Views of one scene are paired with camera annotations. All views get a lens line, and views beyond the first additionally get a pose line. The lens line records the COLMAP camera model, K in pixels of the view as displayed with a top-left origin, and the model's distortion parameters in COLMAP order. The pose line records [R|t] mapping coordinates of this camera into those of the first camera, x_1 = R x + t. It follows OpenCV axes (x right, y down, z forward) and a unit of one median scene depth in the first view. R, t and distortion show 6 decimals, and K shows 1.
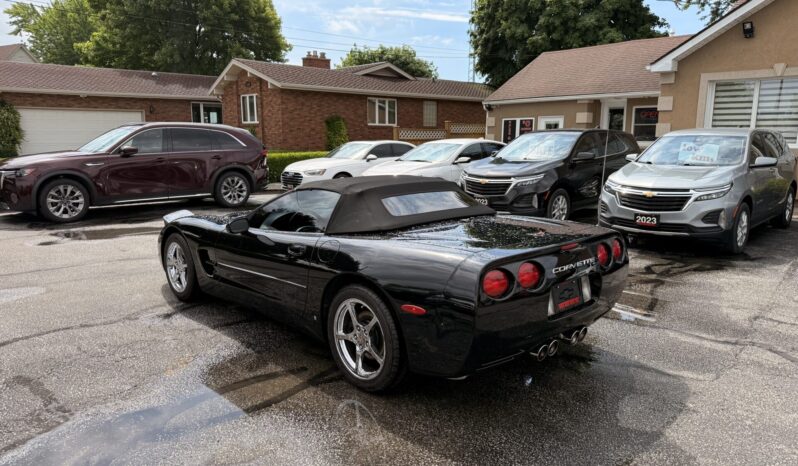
lens RADIAL K [[560.8, 0, 400.6], [0, 560.8, 252.7], [0, 0, 1]] dist [0.047653, -0.069955]
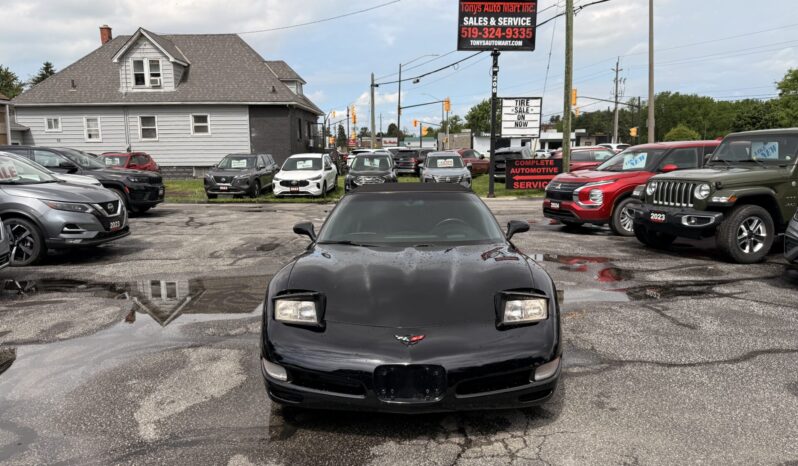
lens RADIAL K [[560.8, 0, 402.5], [0, 560.8, 247.3], [0, 0, 1]] dist [0.047653, -0.069955]
pose [[-0.708761, -0.113268, 0.696296, -0.329074], [0.148688, 0.940867, 0.304403, -0.140568], [-0.689601, 0.319280, -0.650008, 0.682953]]
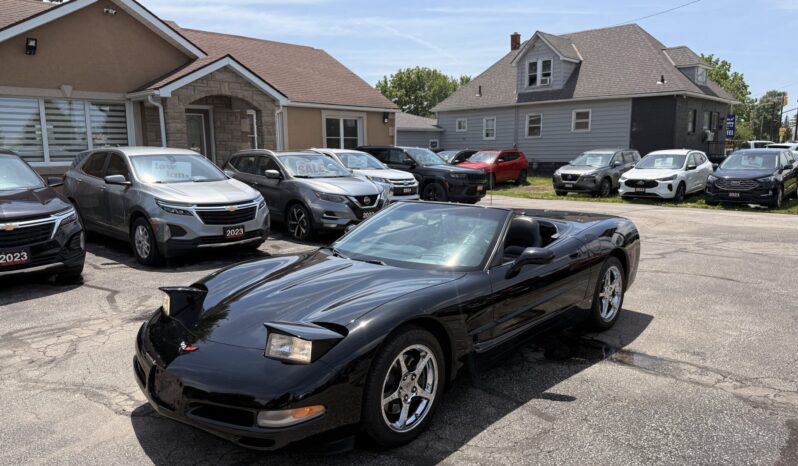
lens RADIAL K [[560.8, 0, 399.3], [0, 560.8, 244.4], [0, 0, 1]] dist [0.047653, -0.069955]
pose [[-0.043461, -0.166124, 0.985147, -0.401161], [0.208315, 0.962897, 0.171562, -0.095973], [-0.977096, 0.212677, -0.007243, 0.434039]]
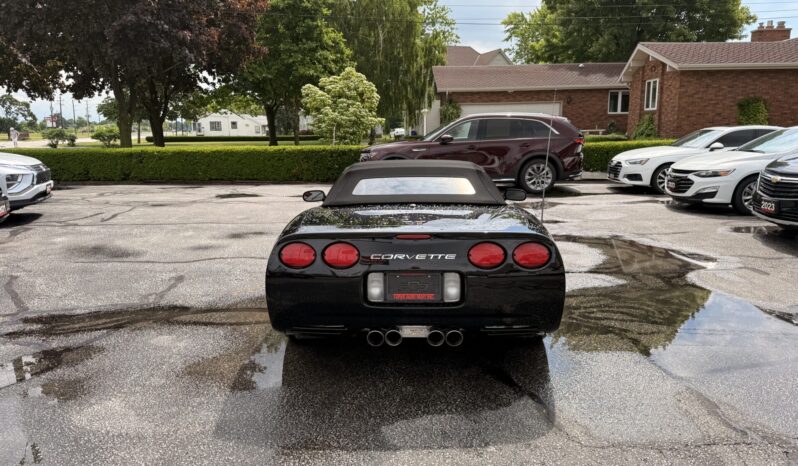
lens RADIAL K [[560.8, 0, 387.2], [0, 560.8, 244.2], [0, 0, 1]] dist [0.047653, -0.069955]
pose [[0.692312, 0.134584, -0.708937, 0.258438], [-0.132218, 0.989480, 0.058725, -0.013014], [0.709382, 0.053078, 0.702823, 0.085430]]
